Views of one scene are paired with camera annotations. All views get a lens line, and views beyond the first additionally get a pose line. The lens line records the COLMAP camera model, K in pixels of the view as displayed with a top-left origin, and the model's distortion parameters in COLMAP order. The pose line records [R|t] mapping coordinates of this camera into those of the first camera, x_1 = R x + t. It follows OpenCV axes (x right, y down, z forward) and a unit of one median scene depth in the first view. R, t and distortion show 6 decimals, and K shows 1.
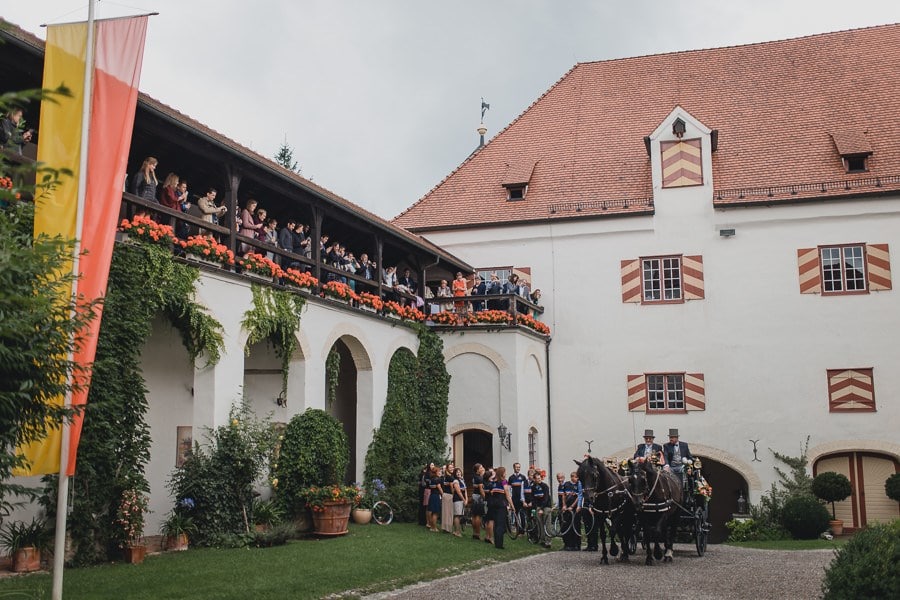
lens RADIAL K [[895.3, 0, 450.9], [0, 895.3, 292.4], [0, 0, 1]] dist [0.001003, 0.012941]
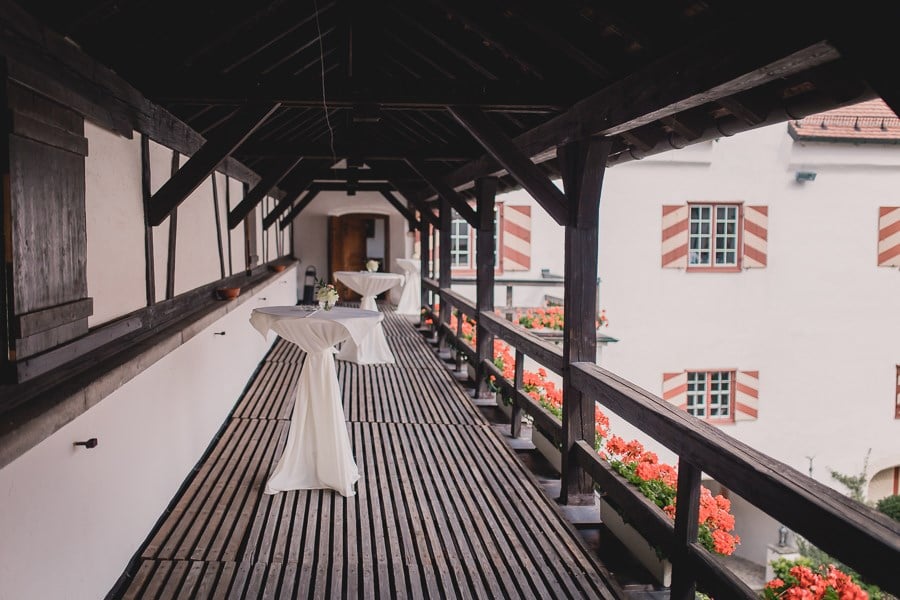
lens RADIAL K [[895.3, 0, 450.9], [0, 895.3, 292.4], [0, 0, 1]] dist [0.001003, 0.012941]
pose [[0.886339, -0.020648, 0.462576, -0.274172], [-0.084482, 0.975026, 0.205397, -0.099058], [-0.455265, -0.221131, 0.862459, 0.485035]]
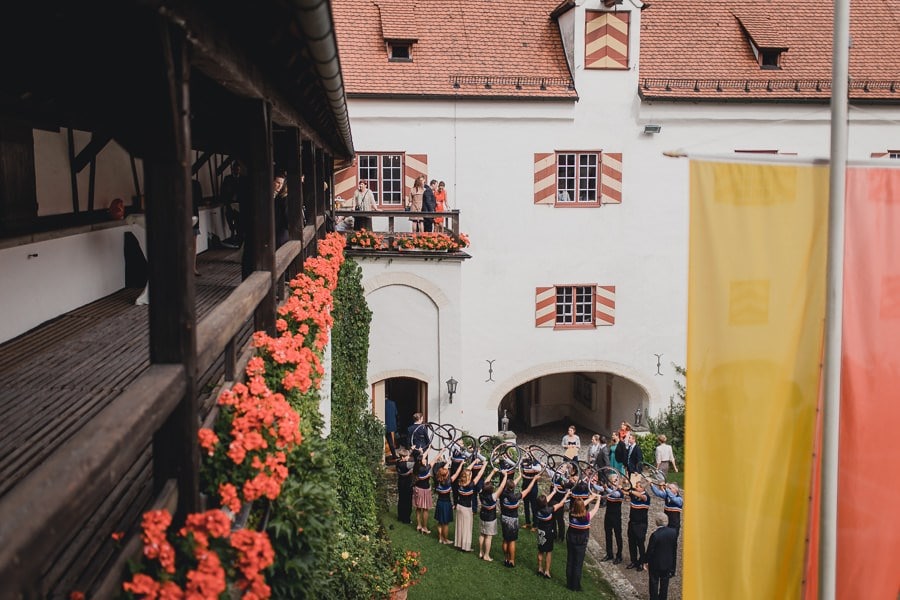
lens RADIAL K [[895.3, 0, 450.9], [0, 895.3, 292.4], [0, 0, 1]] dist [0.001003, 0.012941]
pose [[0.894438, -0.052429, 0.444108, -0.272068], [-0.075241, 0.961303, 0.265021, -0.131045], [-0.440817, -0.270460, 0.855881, 0.278831]]
